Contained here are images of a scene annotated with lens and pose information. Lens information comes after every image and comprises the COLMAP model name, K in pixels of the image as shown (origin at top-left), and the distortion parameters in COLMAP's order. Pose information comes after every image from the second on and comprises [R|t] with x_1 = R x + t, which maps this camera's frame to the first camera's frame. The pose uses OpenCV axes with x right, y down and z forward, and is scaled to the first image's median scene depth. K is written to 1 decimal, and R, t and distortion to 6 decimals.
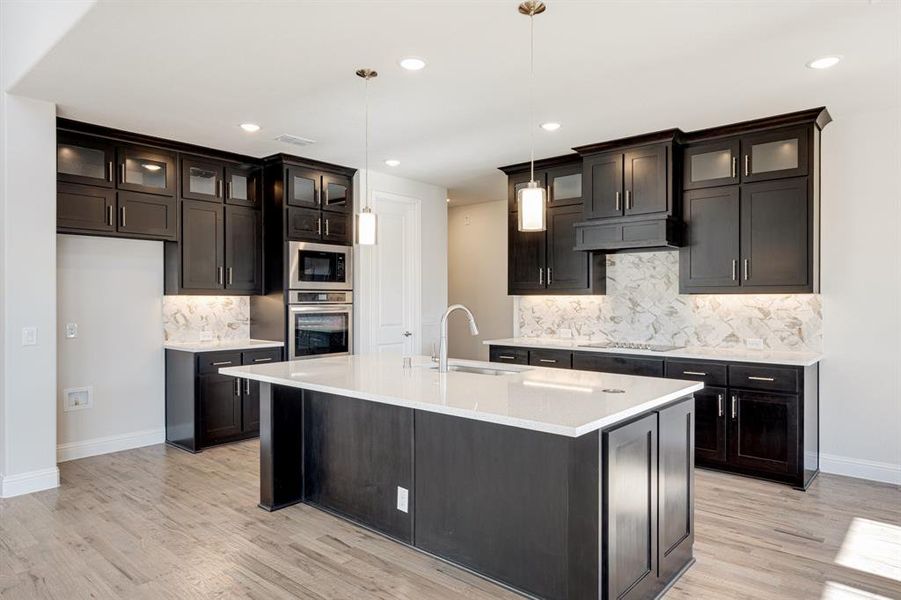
lens RADIAL K [[560.5, 0, 451.1], [0, 560.5, 304.3], [0, 0, 1]] dist [0.008042, 0.002348]
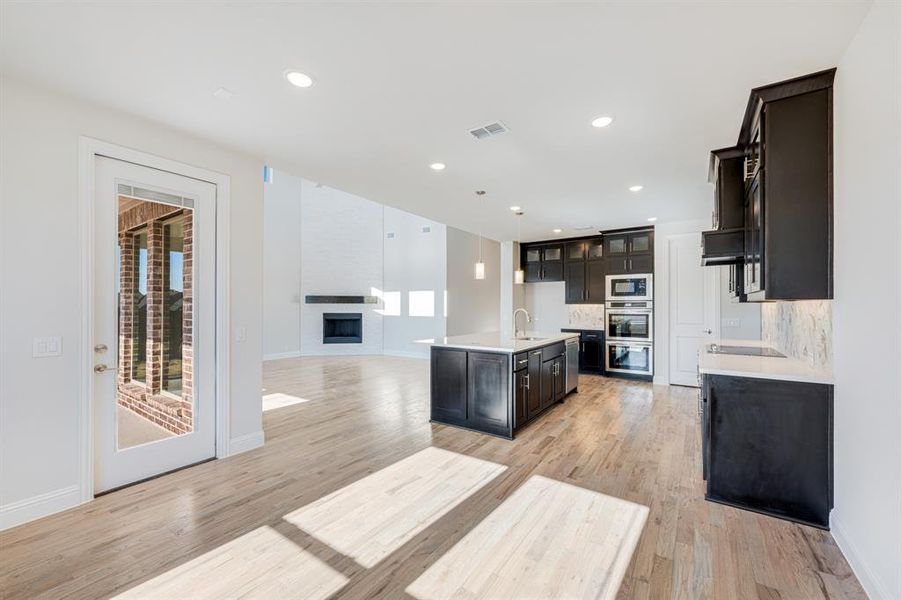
lens RADIAL K [[358.7, 0, 454.3], [0, 358.7, 301.2], [0, 0, 1]] dist [0.002708, -0.000978]
pose [[0.123311, -0.007316, -0.992341, 0.900929], [-0.014705, 0.999850, -0.009198, -0.006657], [0.992259, 0.015727, 0.123185, 0.351110]]
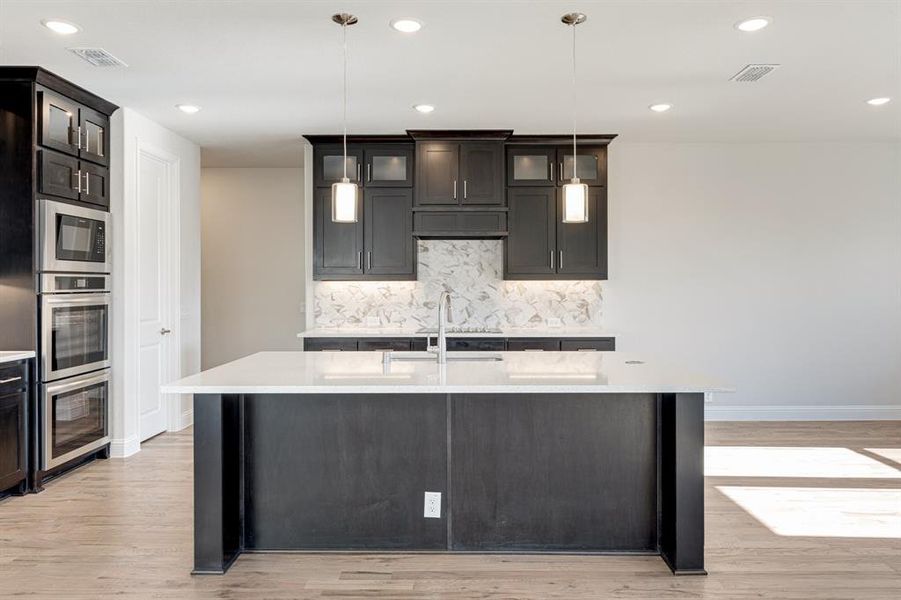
lens RADIAL K [[631.6, 0, 455.9], [0, 631.6, 282.5], [0, 0, 1]] dist [0.007751, 0.000994]
pose [[0.760399, -0.000118, 0.649456, -0.423769], [0.008580, 0.999915, -0.009864, -0.002158], [-0.649400, 0.013073, 0.760335, 0.109916]]
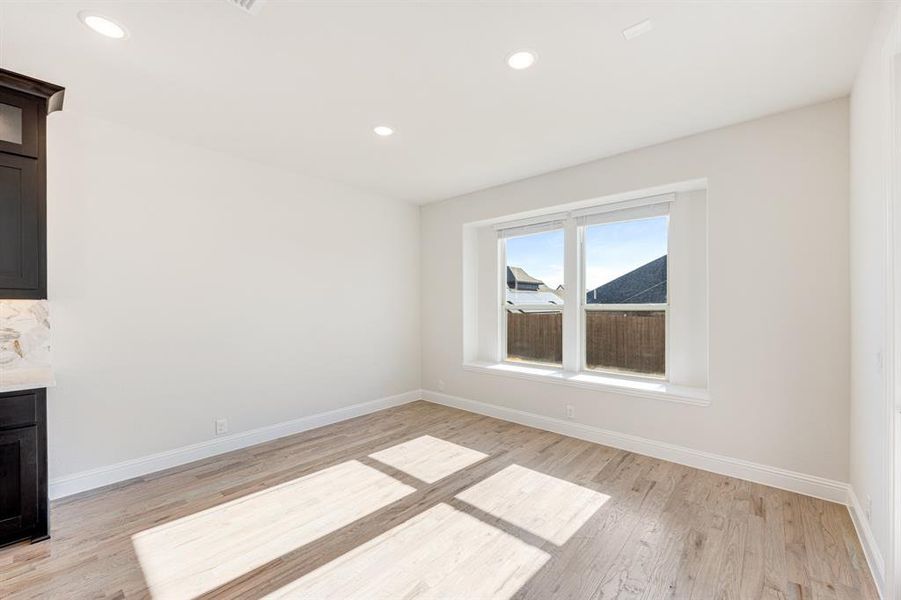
lens RADIAL K [[358.7, 0, 453.8], [0, 358.7, 305.3], [0, 0, 1]] dist [0.002708, -0.000978]
pose [[0.003897, 0.000069, 0.999992, 0.076432], [0.012820, 0.999918, -0.000119, -0.001820], [-0.999910, 0.012820, 0.003896, 0.295323]]
